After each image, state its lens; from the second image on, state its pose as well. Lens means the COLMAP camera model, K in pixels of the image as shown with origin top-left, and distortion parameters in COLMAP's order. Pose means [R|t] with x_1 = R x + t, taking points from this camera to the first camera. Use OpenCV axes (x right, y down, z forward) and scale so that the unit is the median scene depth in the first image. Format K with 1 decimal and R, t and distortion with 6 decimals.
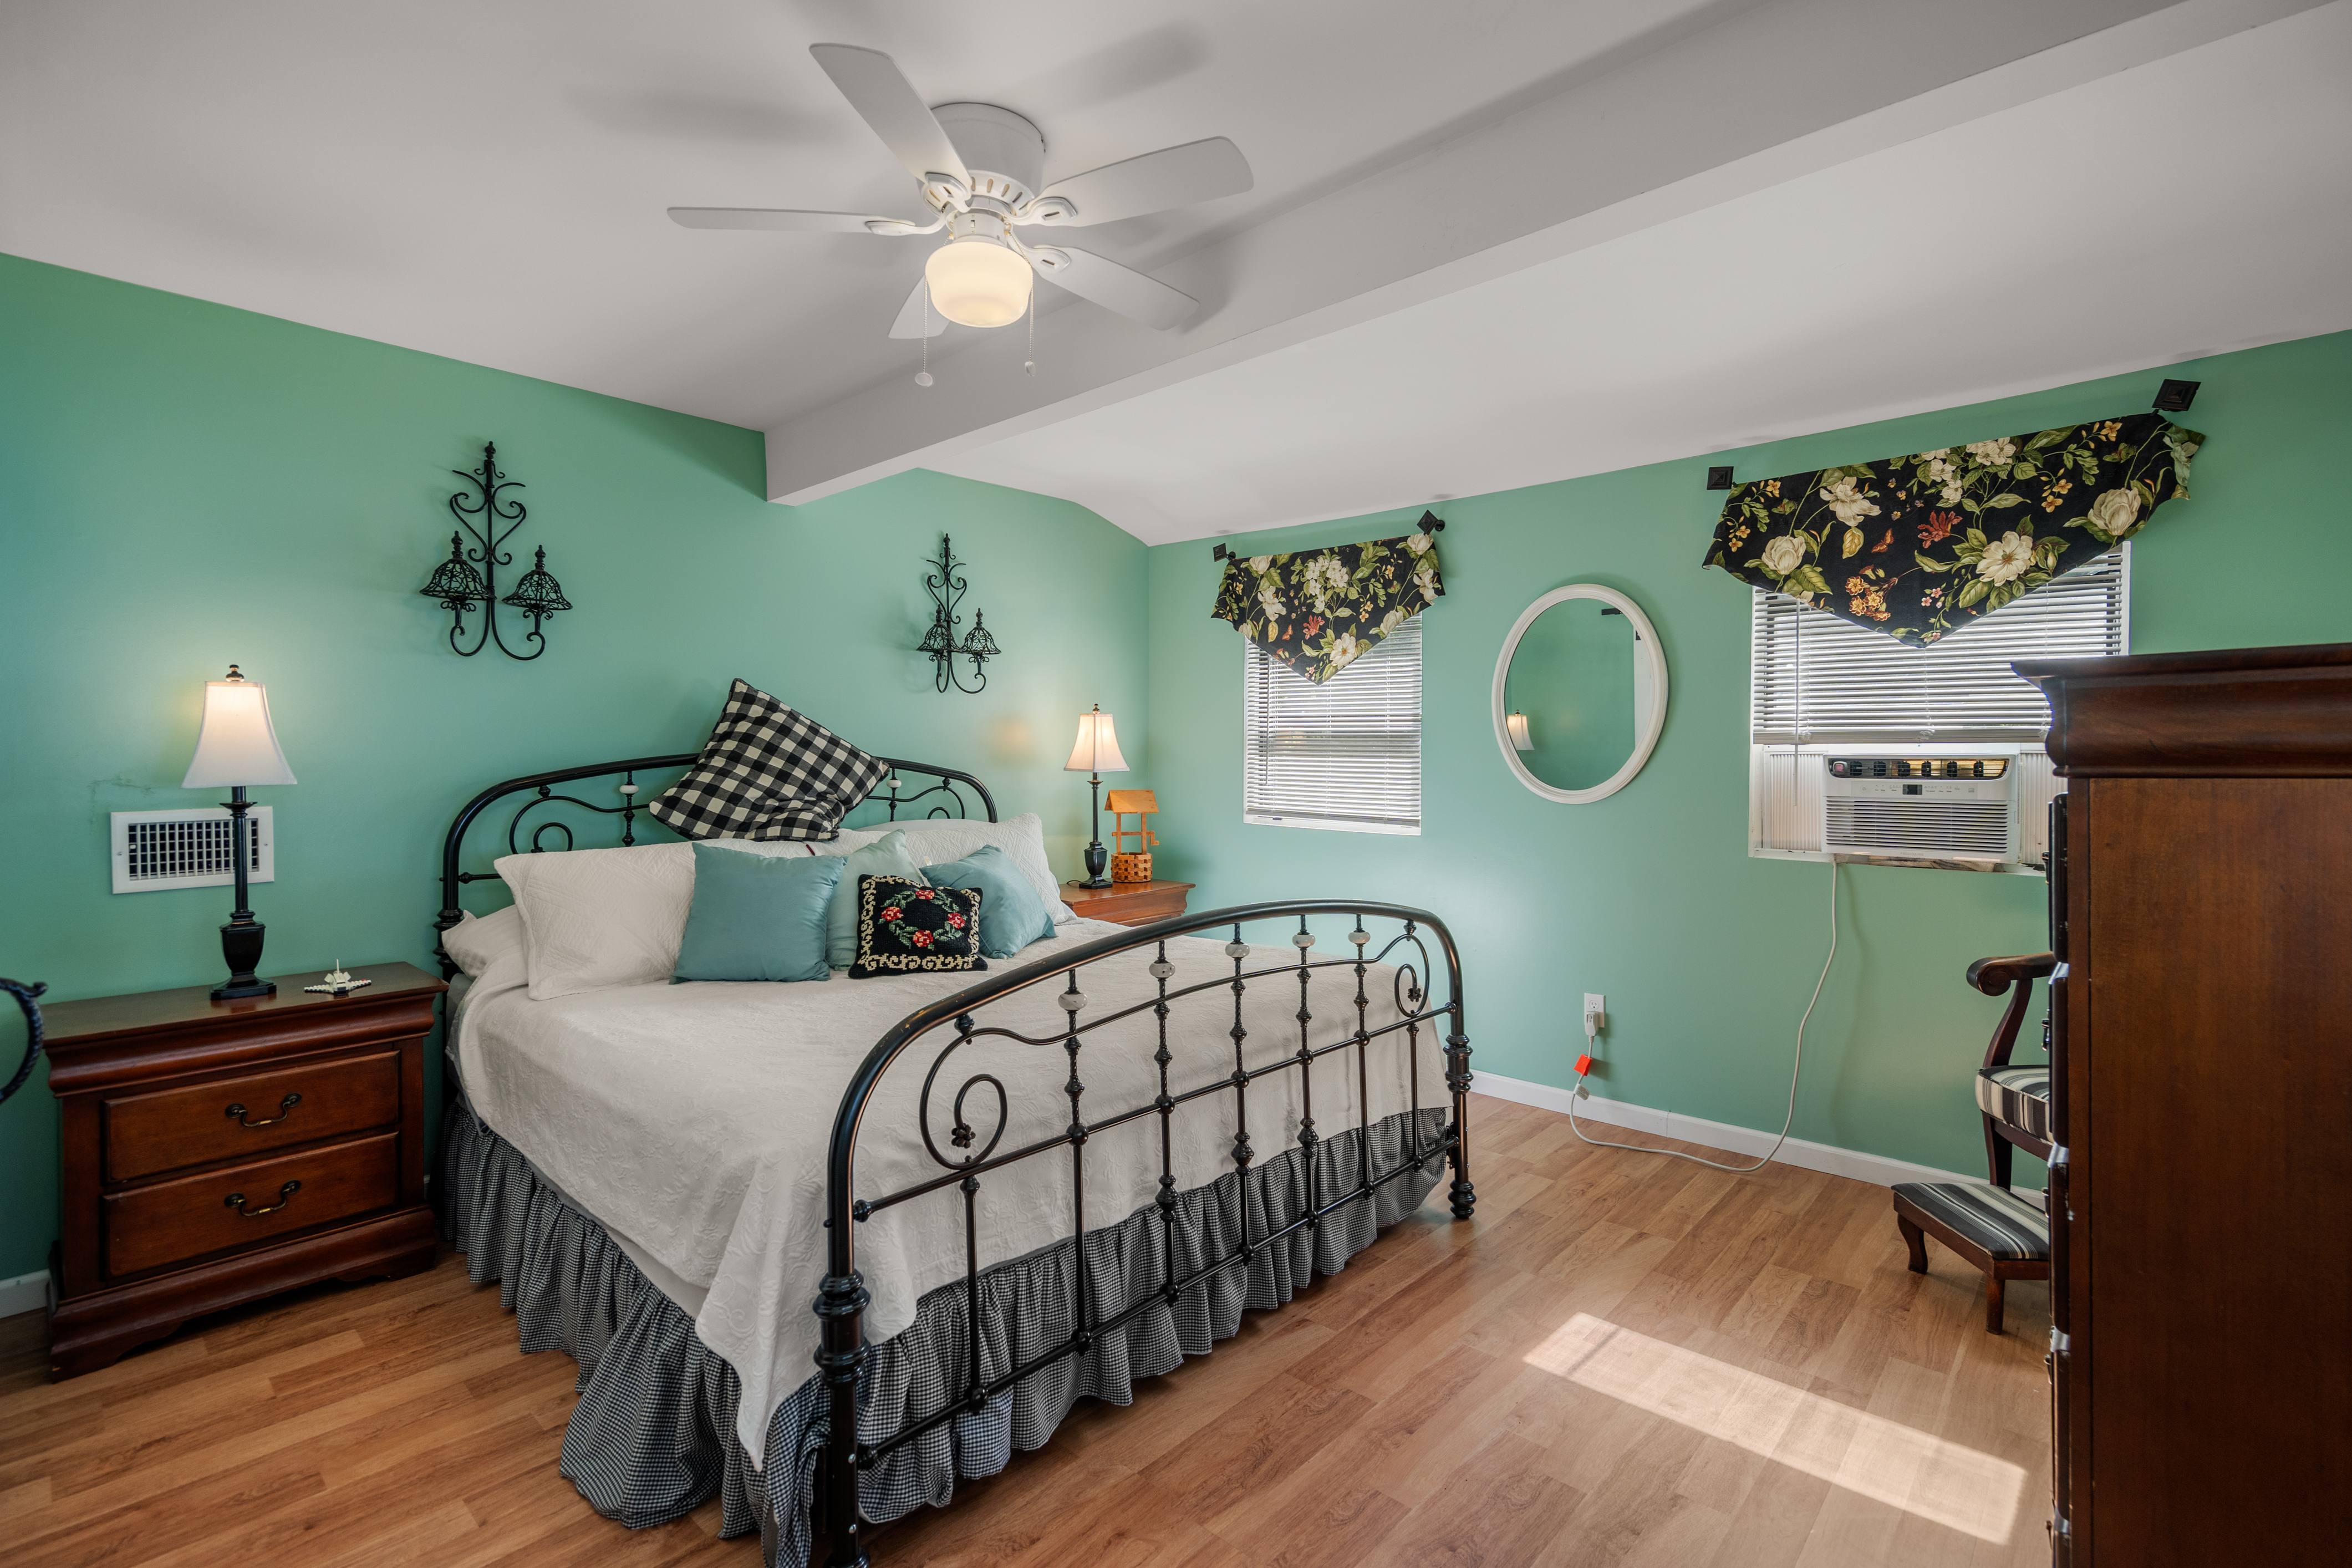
lens RADIAL K [[1079.5, 0, 1173.1], [0, 1079.5, 764.8], [0, 0, 1]] dist [0.010544, 0.000490]
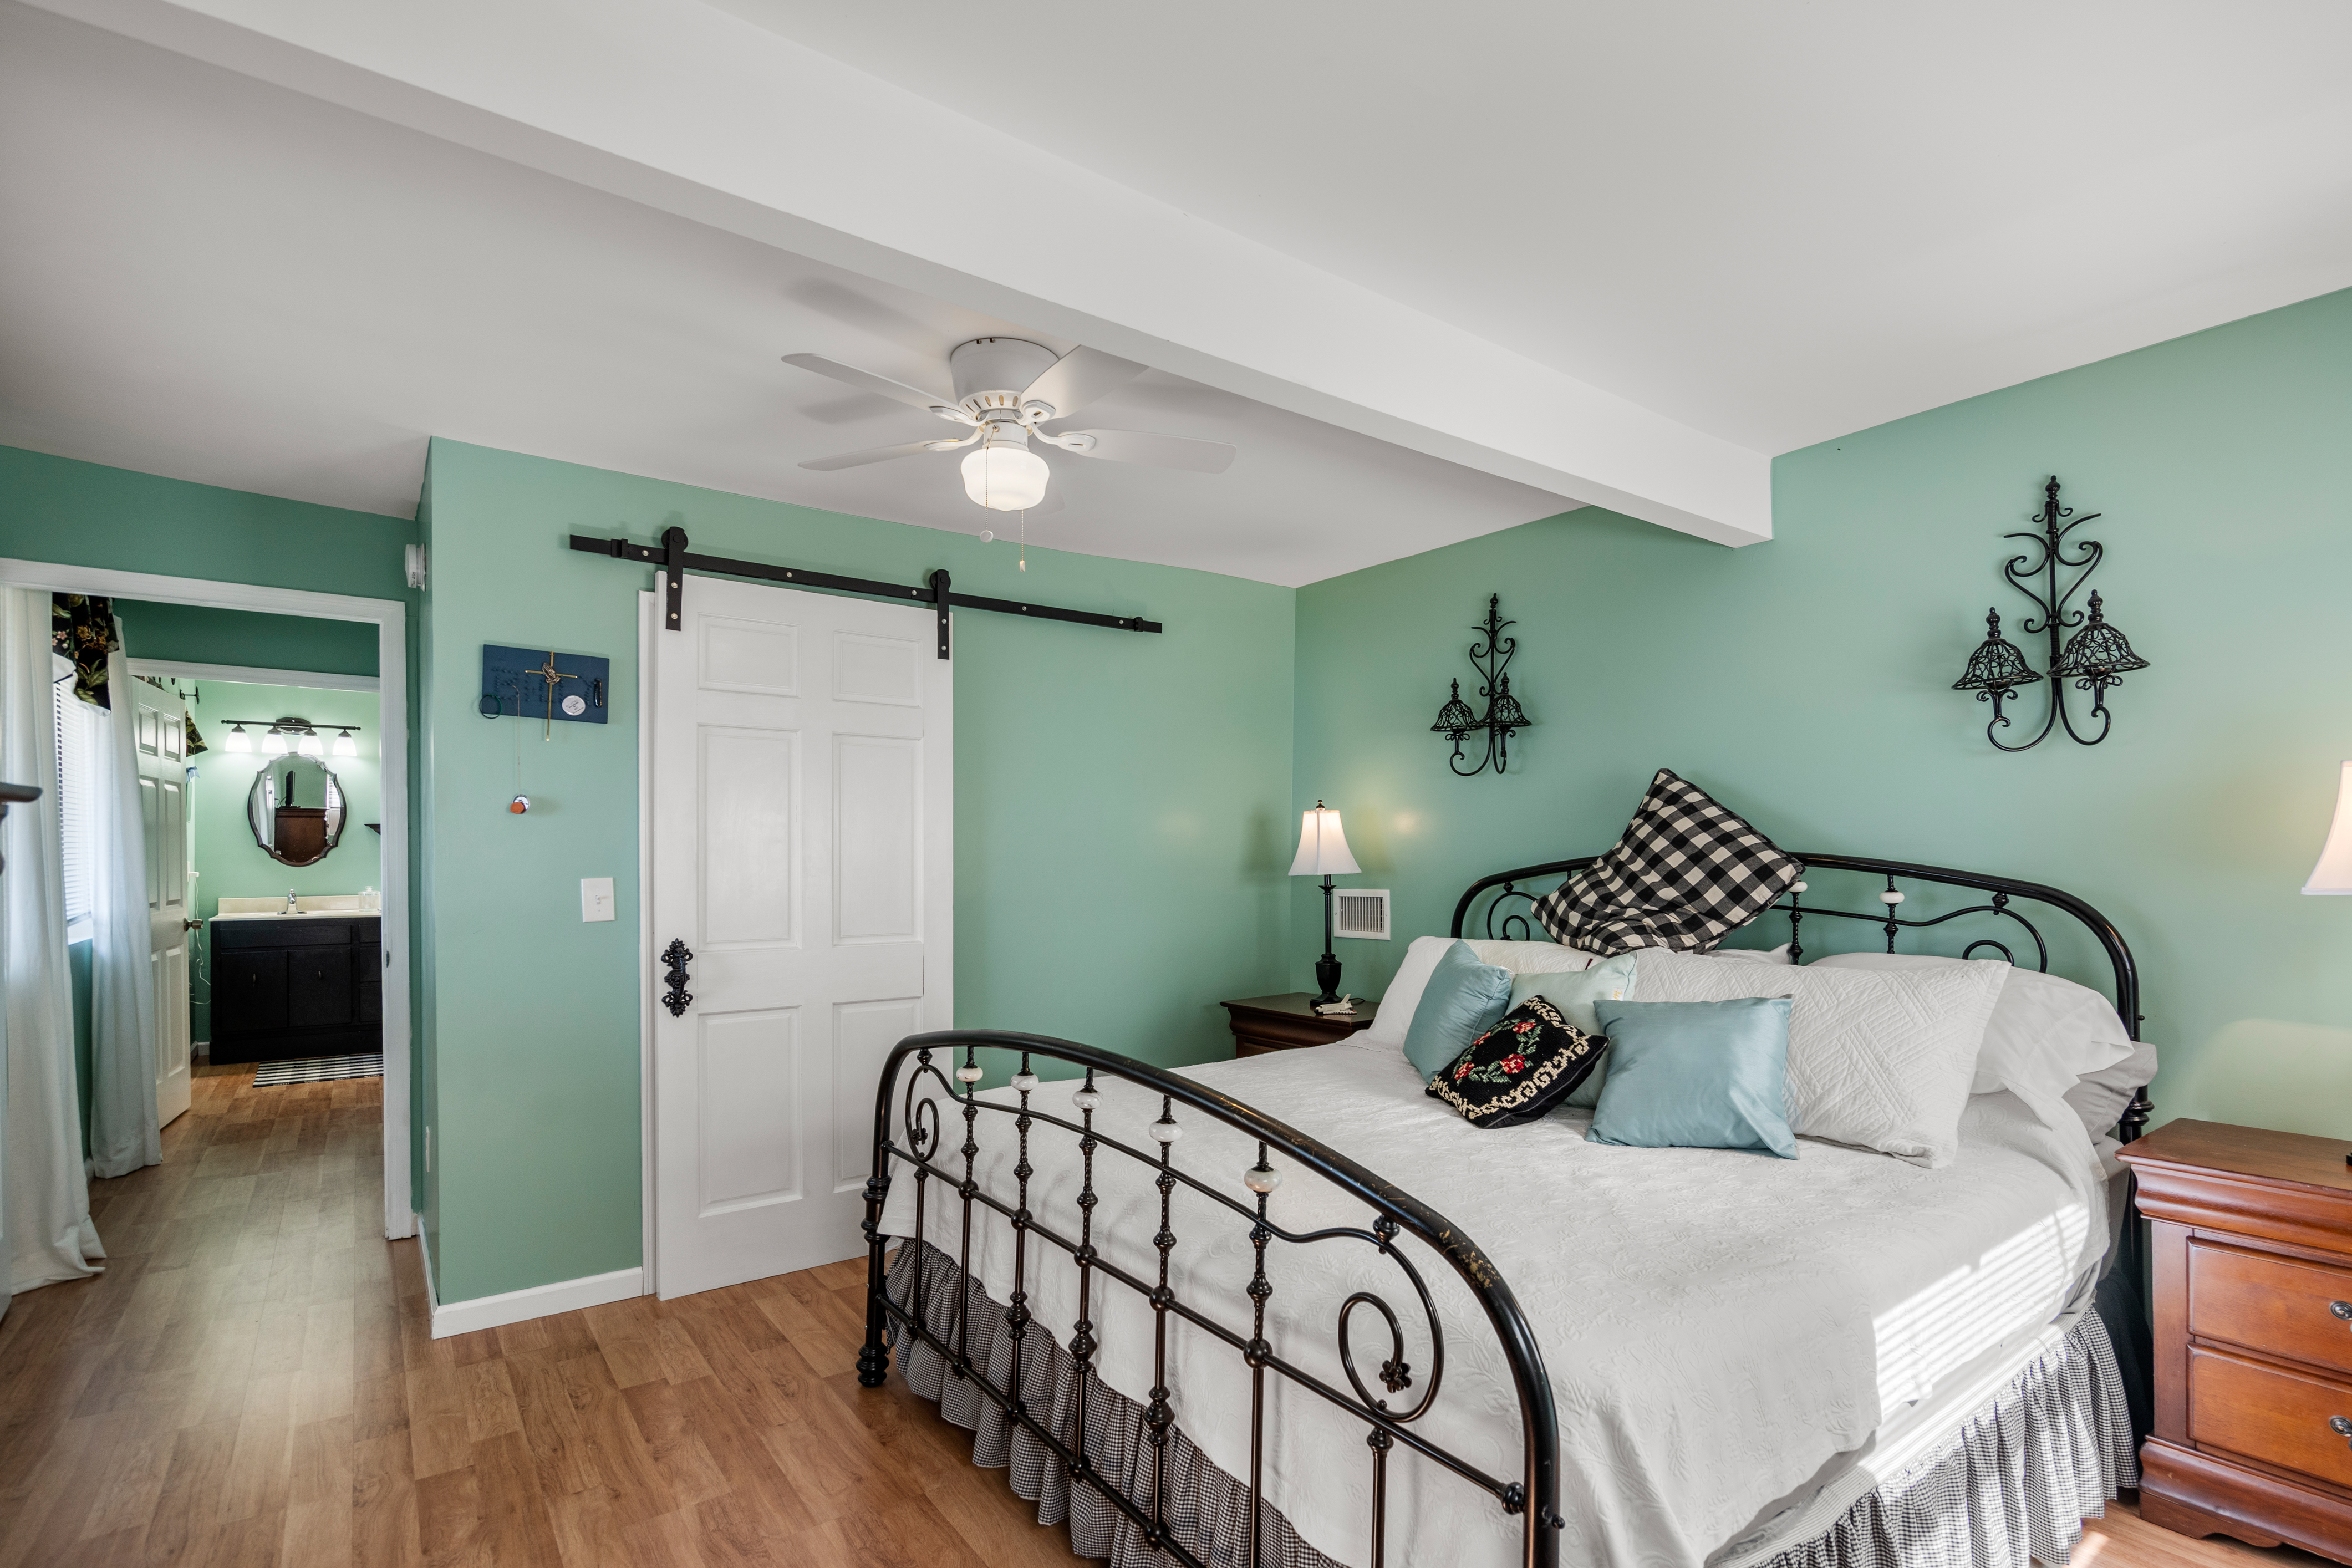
lens RADIAL K [[1079.5, 0, 1192.5], [0, 1079.5, 884.4], [0, 0, 1]] dist [0.010544, 0.000490]
pose [[-0.156178, 0.032034, -0.987209, 0.624887], [-0.004946, 0.999436, 0.033213, -0.015075], [0.987717, 0.010070, -0.155932, 0.880994]]
